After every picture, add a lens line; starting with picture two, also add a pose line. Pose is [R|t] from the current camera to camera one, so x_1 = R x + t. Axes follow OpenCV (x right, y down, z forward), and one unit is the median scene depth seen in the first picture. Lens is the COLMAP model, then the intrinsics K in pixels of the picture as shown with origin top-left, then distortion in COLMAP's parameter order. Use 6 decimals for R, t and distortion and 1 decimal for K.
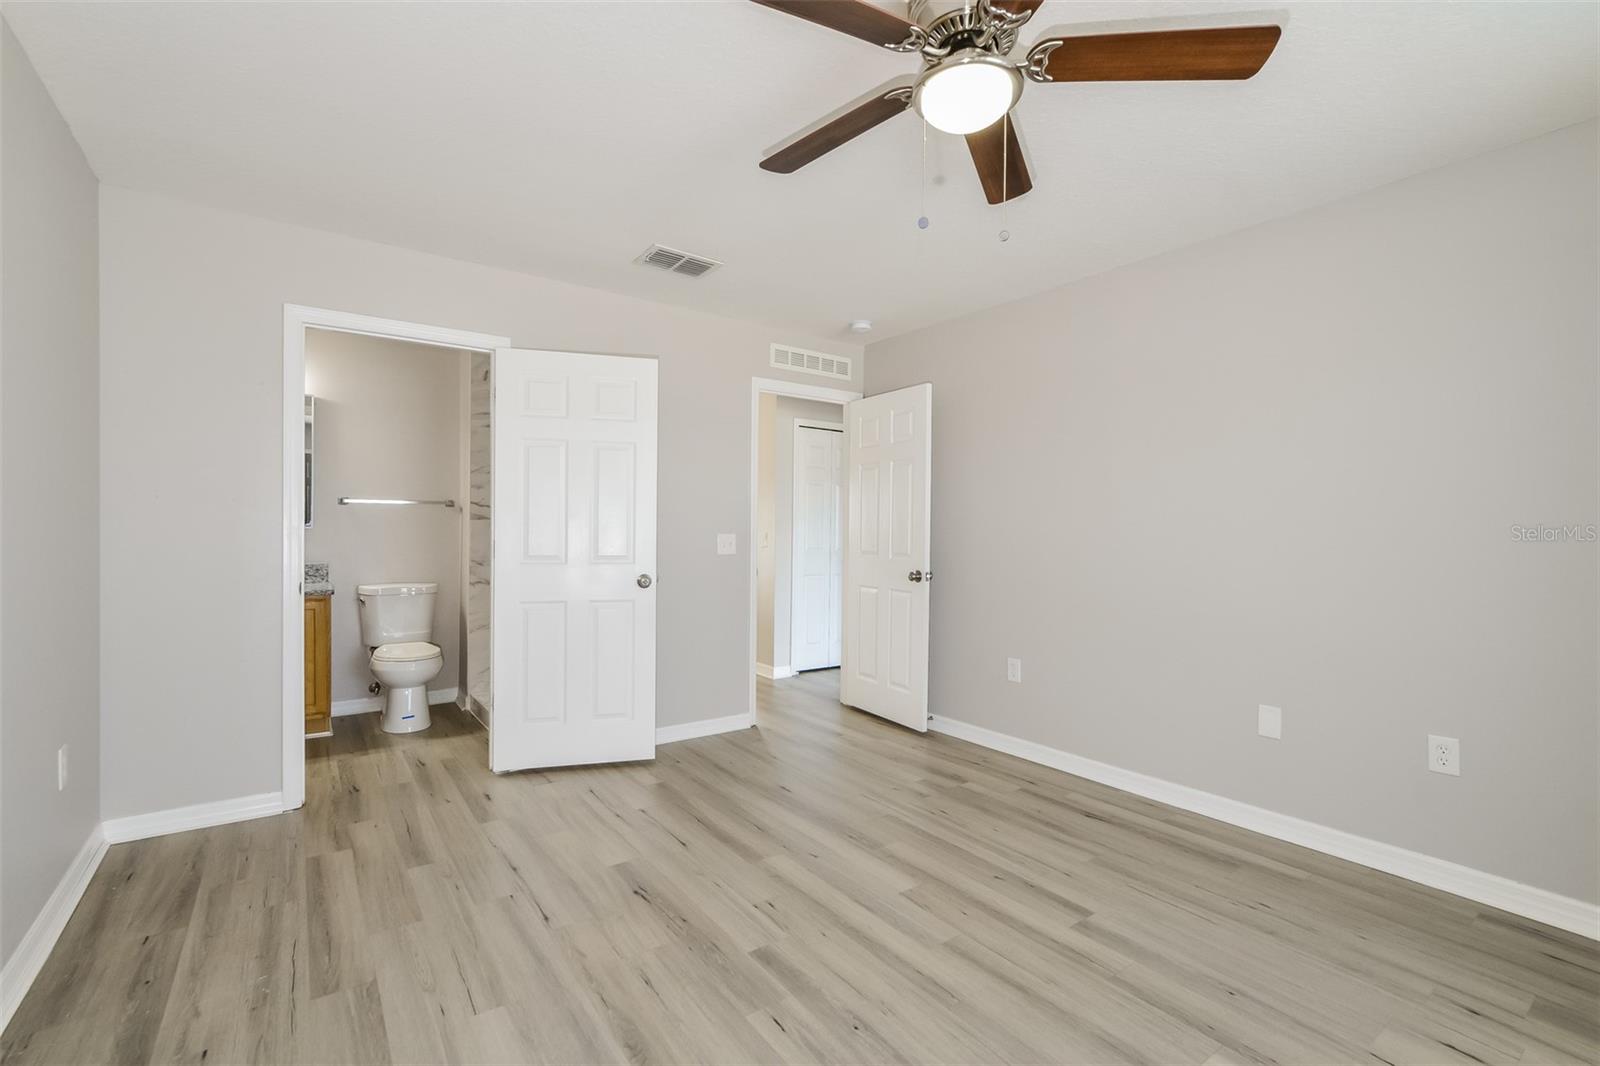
lens RADIAL K [[704.4, 0, 800.0], [0, 704.4, 533.0], [0, 0, 1]] dist [-0.002371, 0.000117]
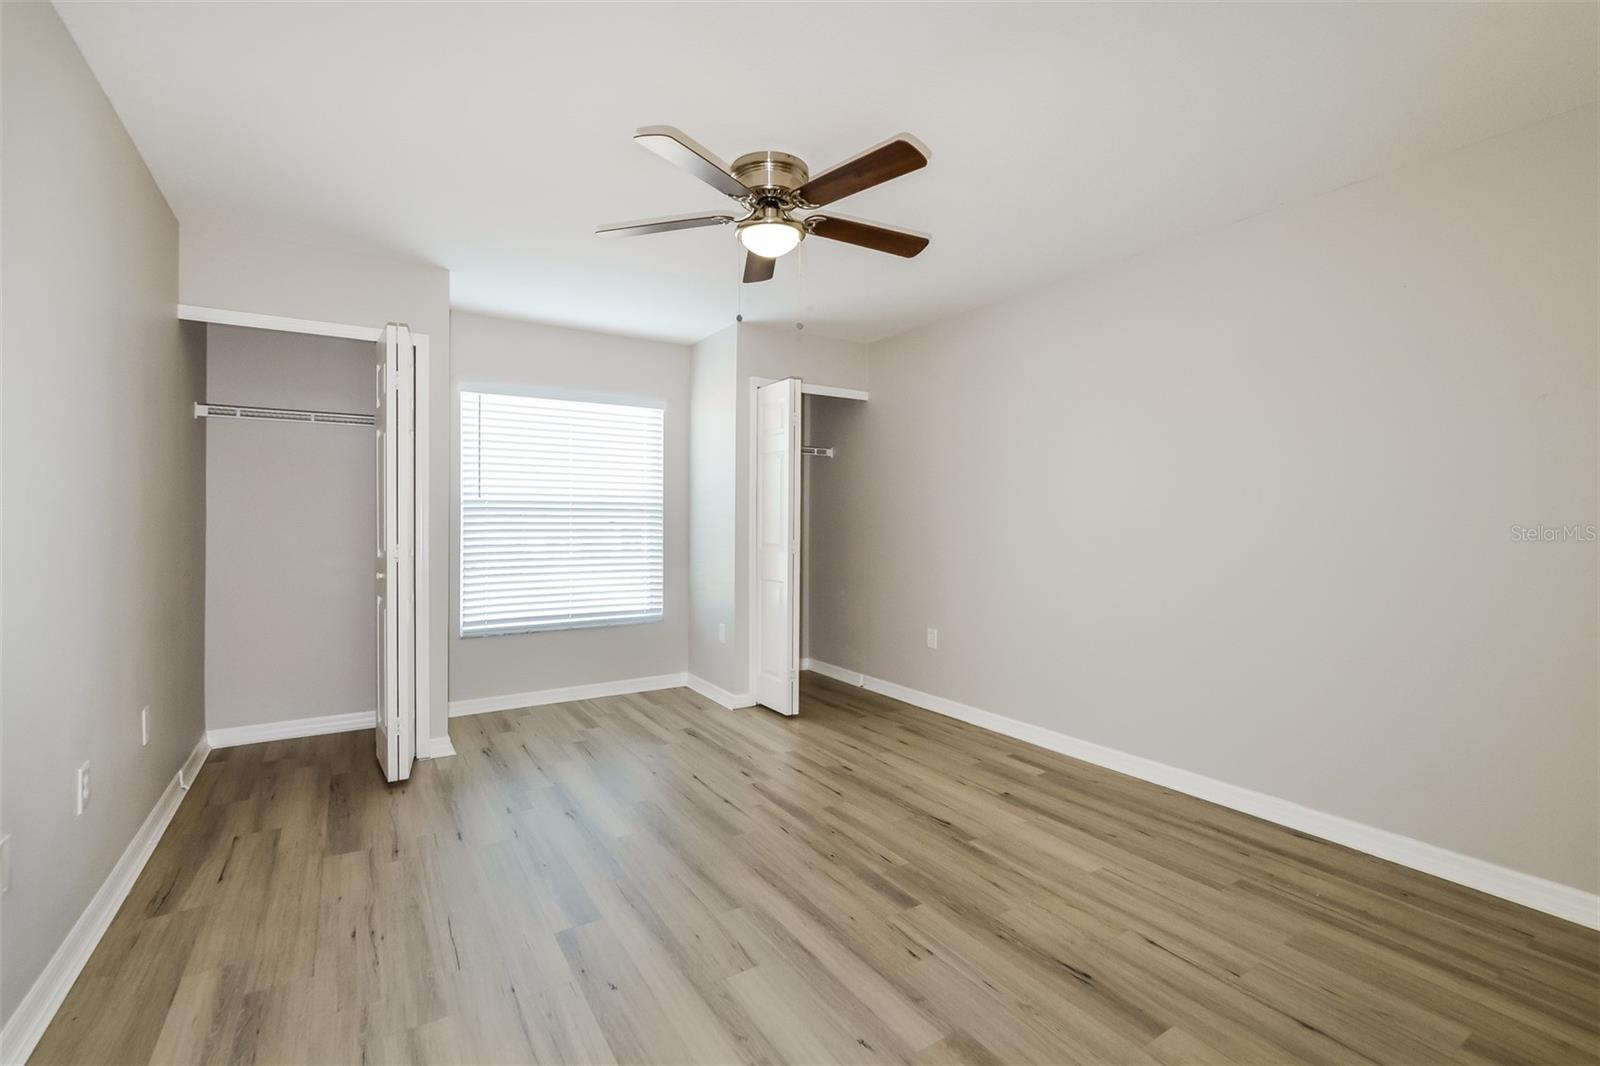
lens RADIAL K [[704.4, 0, 800.0], [0, 704.4, 533.0], [0, 0, 1]] dist [-0.002371, 0.000117]
pose [[-0.998117, -0.013938, 0.059734, 0.058482], [-0.012738, 0.999710, 0.020423, -0.004807], [-0.060001, 0.019624, -0.998005, 2.084956]]
